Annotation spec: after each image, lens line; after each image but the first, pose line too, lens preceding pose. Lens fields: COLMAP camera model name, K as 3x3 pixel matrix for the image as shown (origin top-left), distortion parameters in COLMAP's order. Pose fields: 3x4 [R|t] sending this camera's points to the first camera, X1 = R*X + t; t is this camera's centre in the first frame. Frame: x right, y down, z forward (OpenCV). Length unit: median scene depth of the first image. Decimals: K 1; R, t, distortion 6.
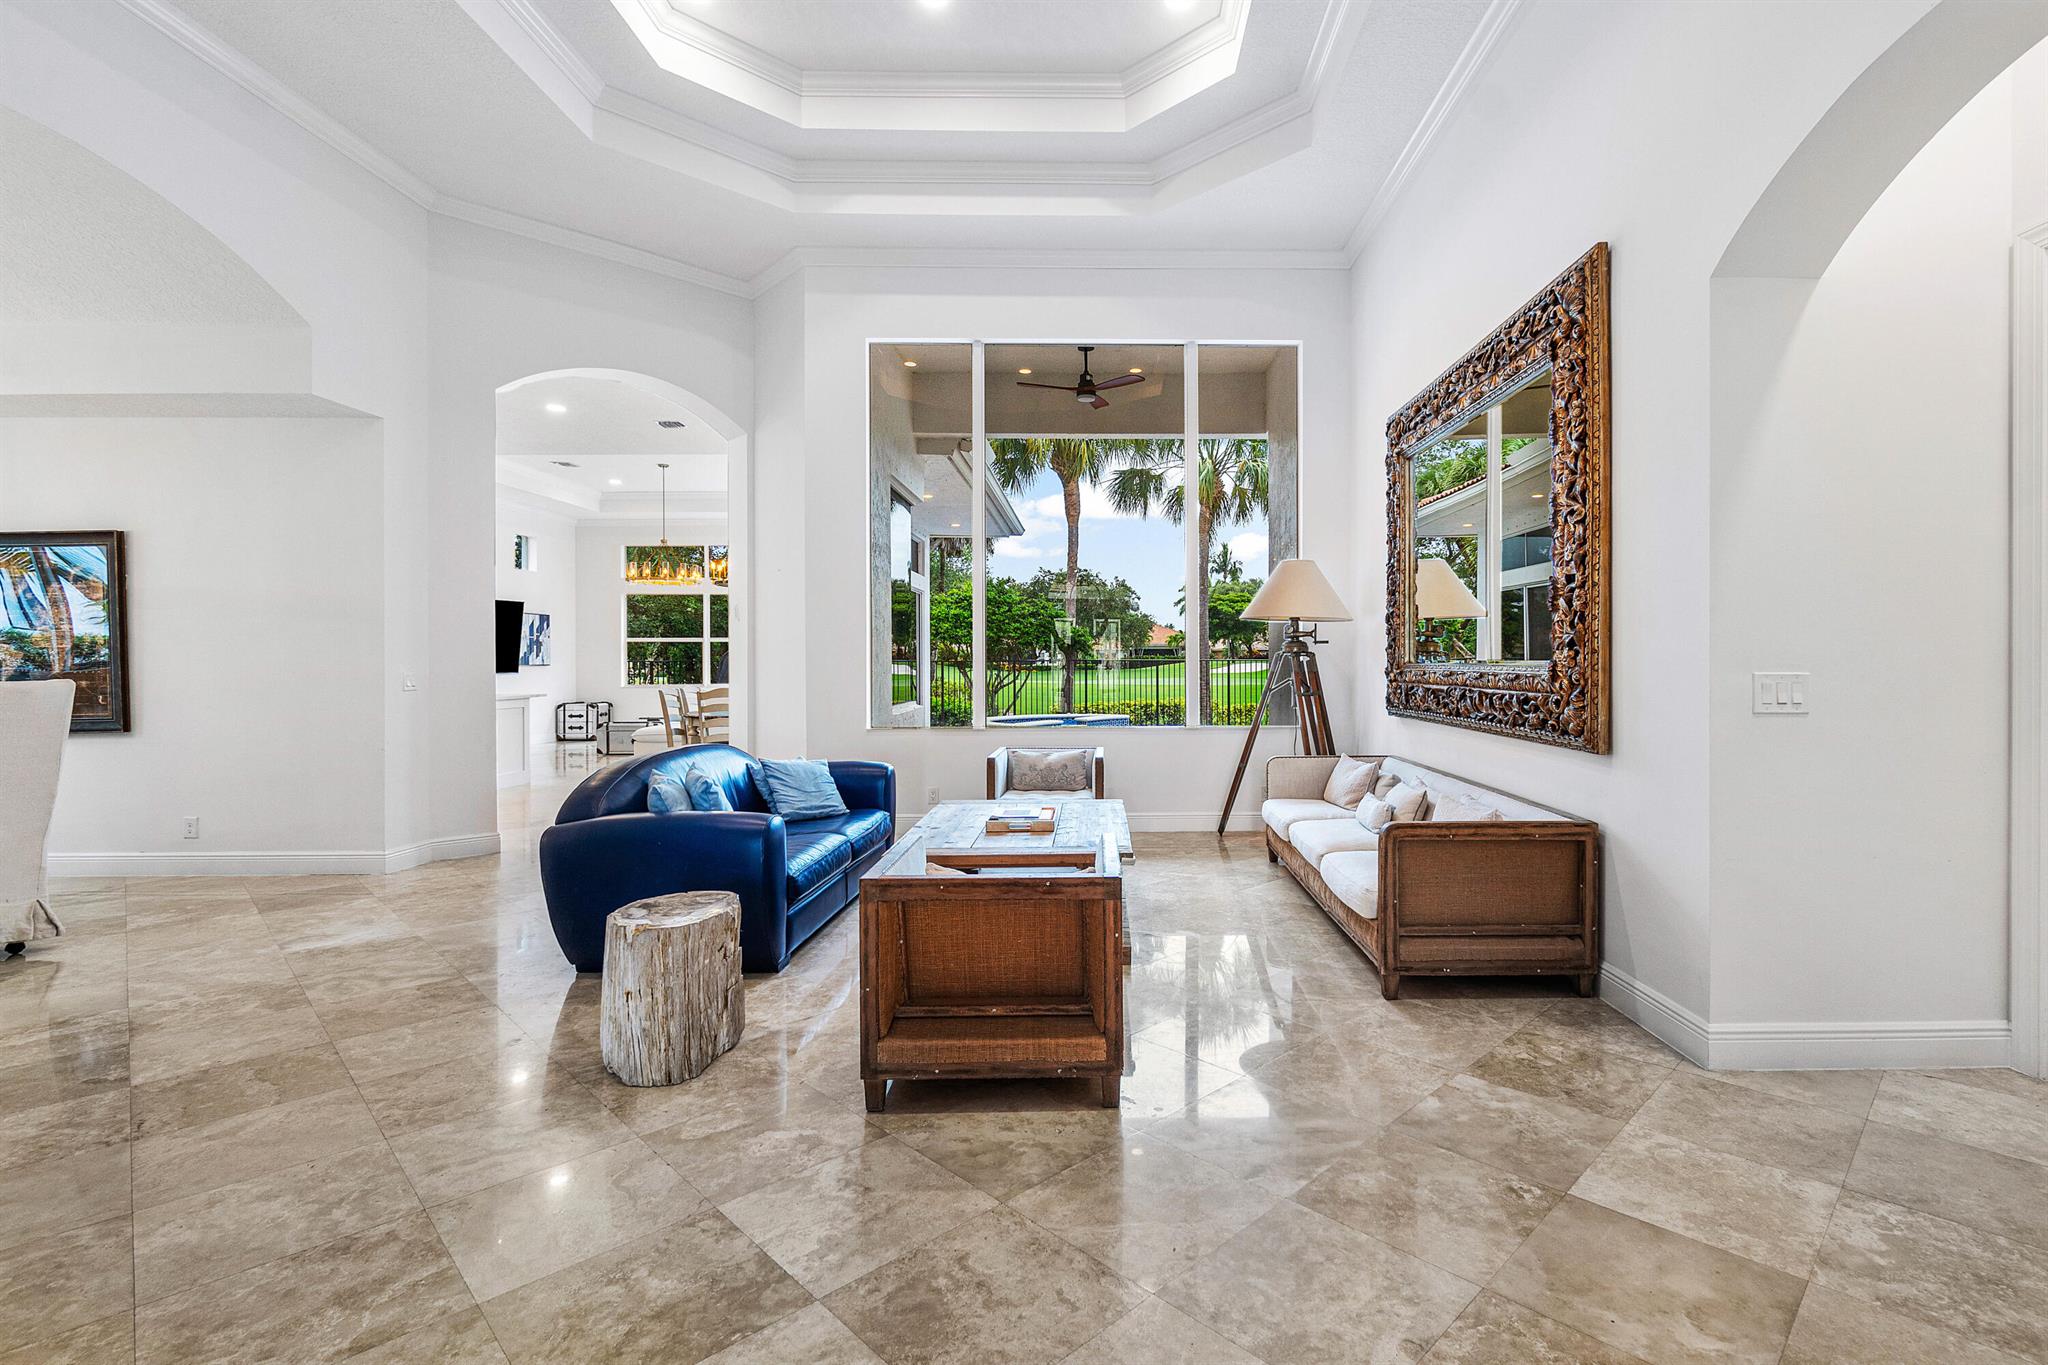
lens RADIAL K [[918.2, 0, 1138.0], [0, 918.2, 671.2], [0, 0, 1]] dist [-0.004495, 0.002066]
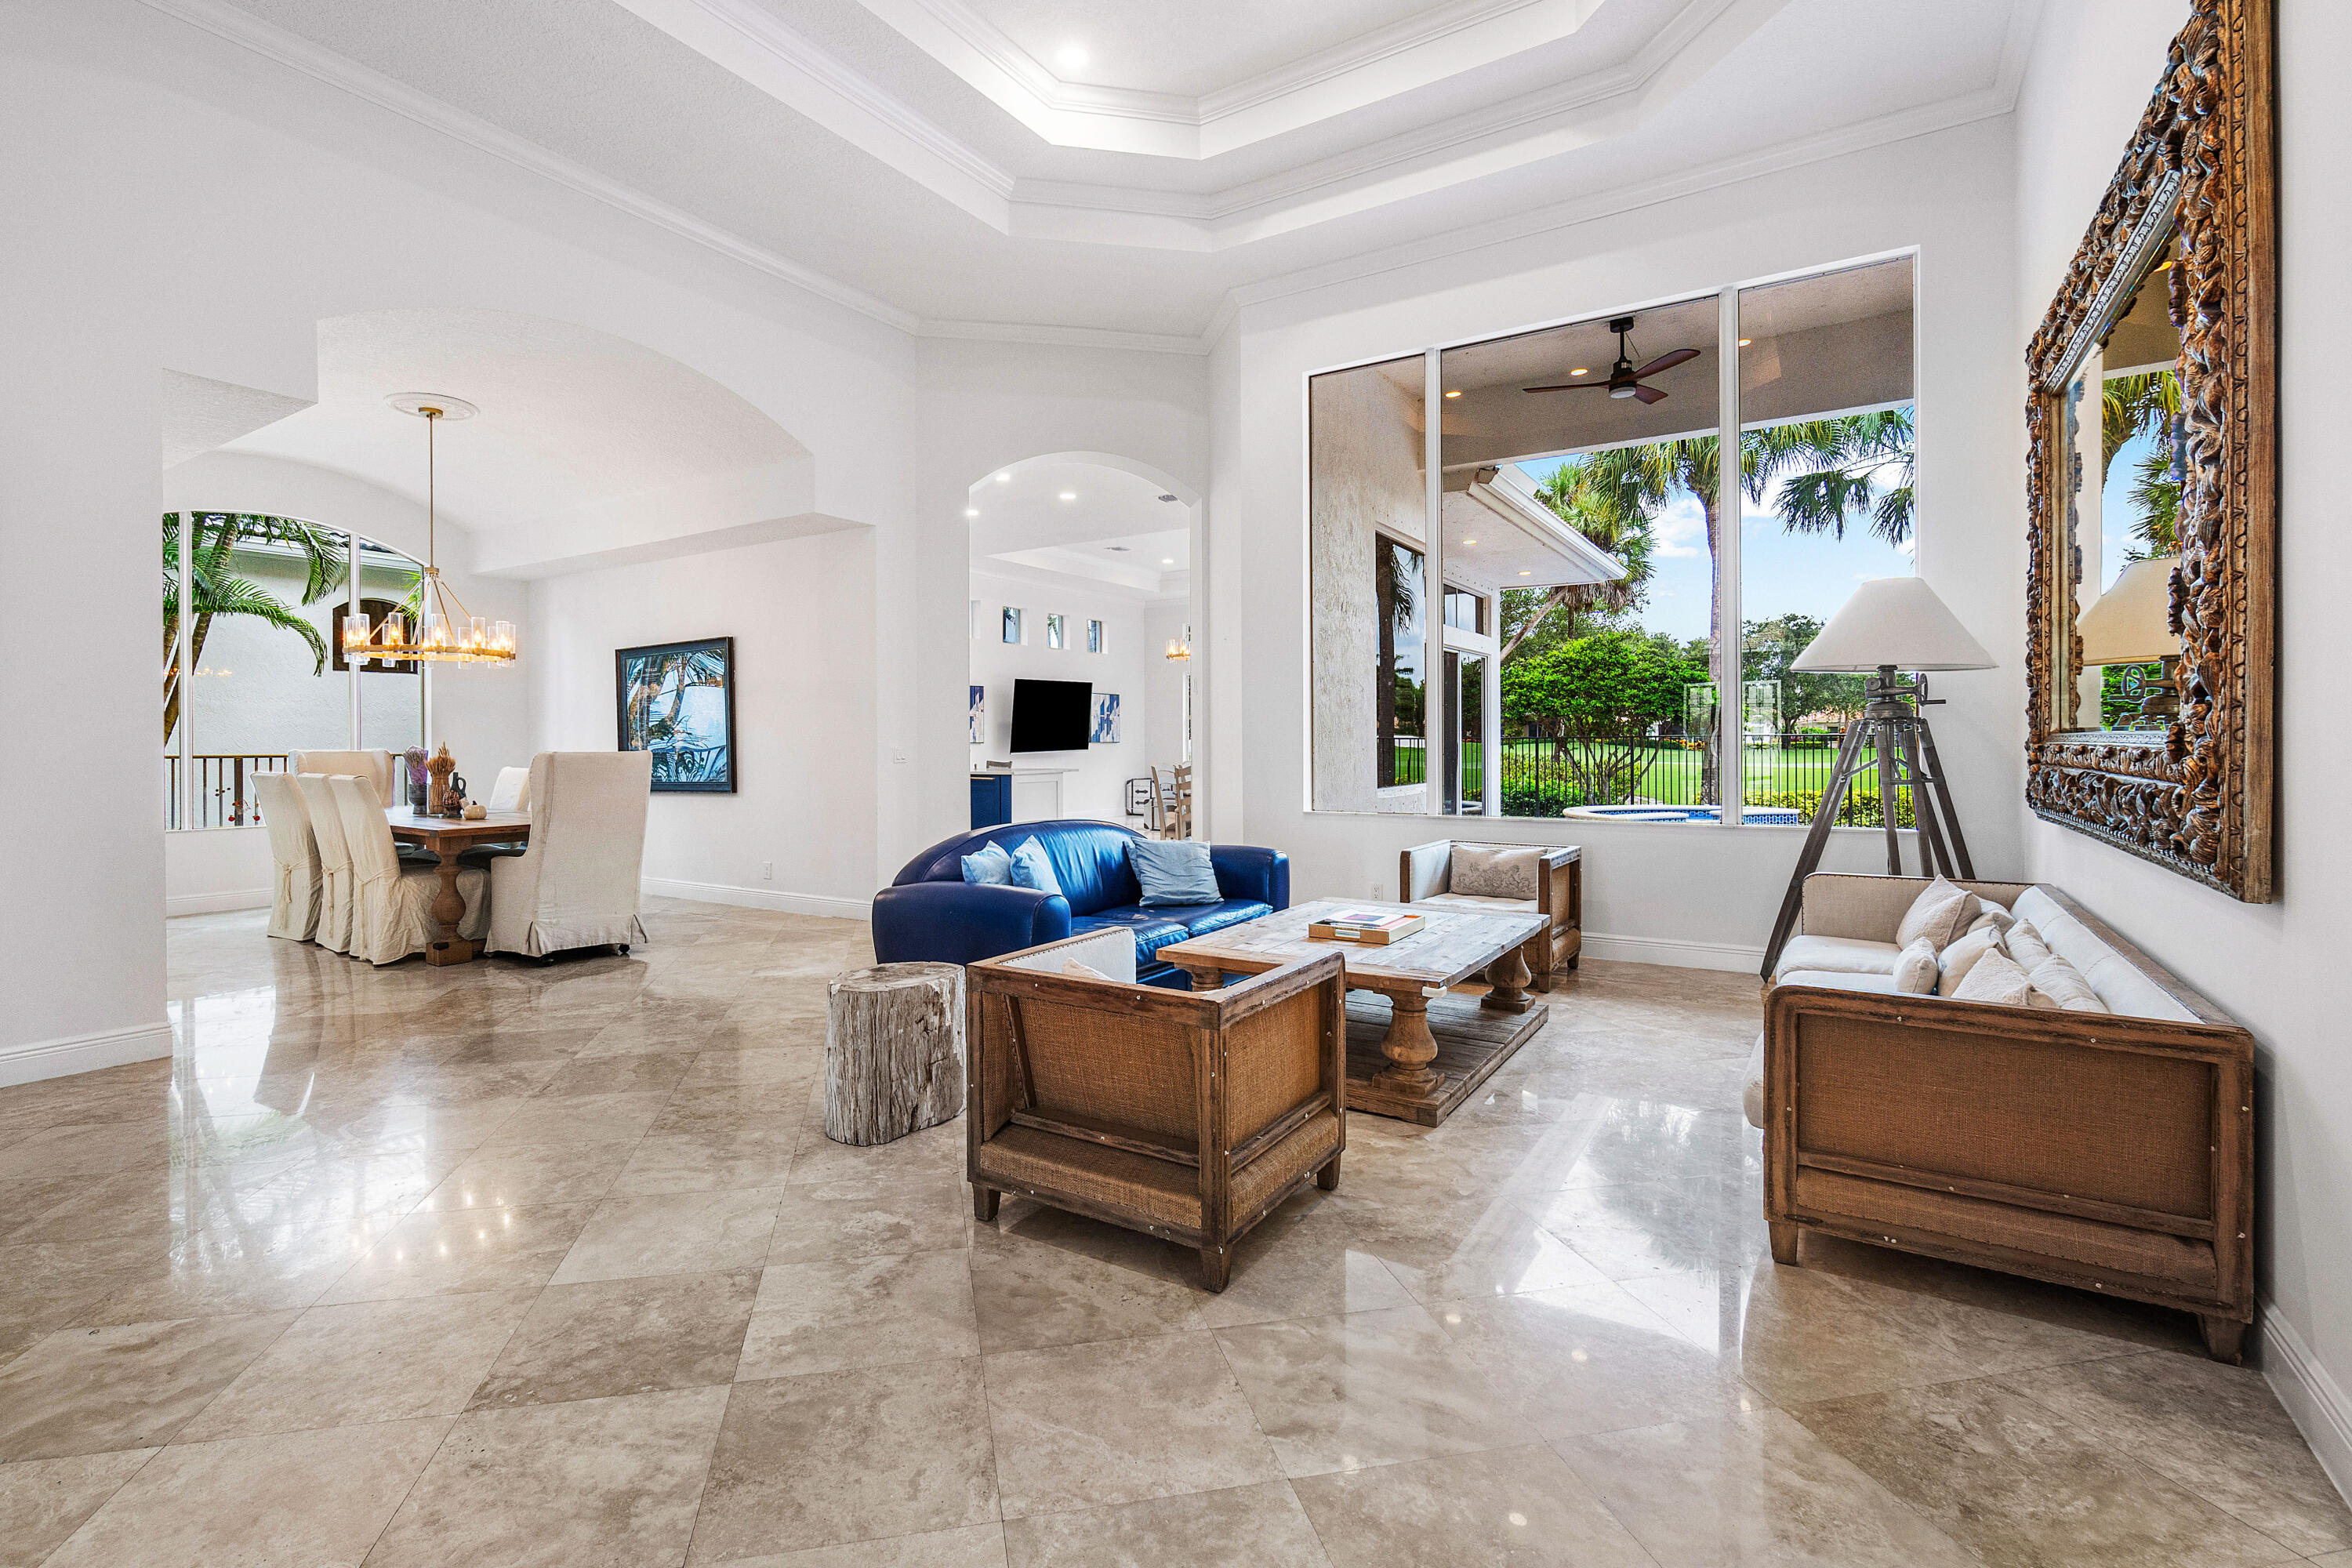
lens RADIAL K [[1054.5, 0, 1177.0], [0, 1054.5, 748.0], [0, 0, 1]] dist [-0.004495, 0.002066]
pose [[0.829559, 0.001238, -0.558417, 0.316746], [-0.002666, 0.999995, -0.001743, 0.005963], [0.558412, 0.002935, 0.829558, 0.159109]]
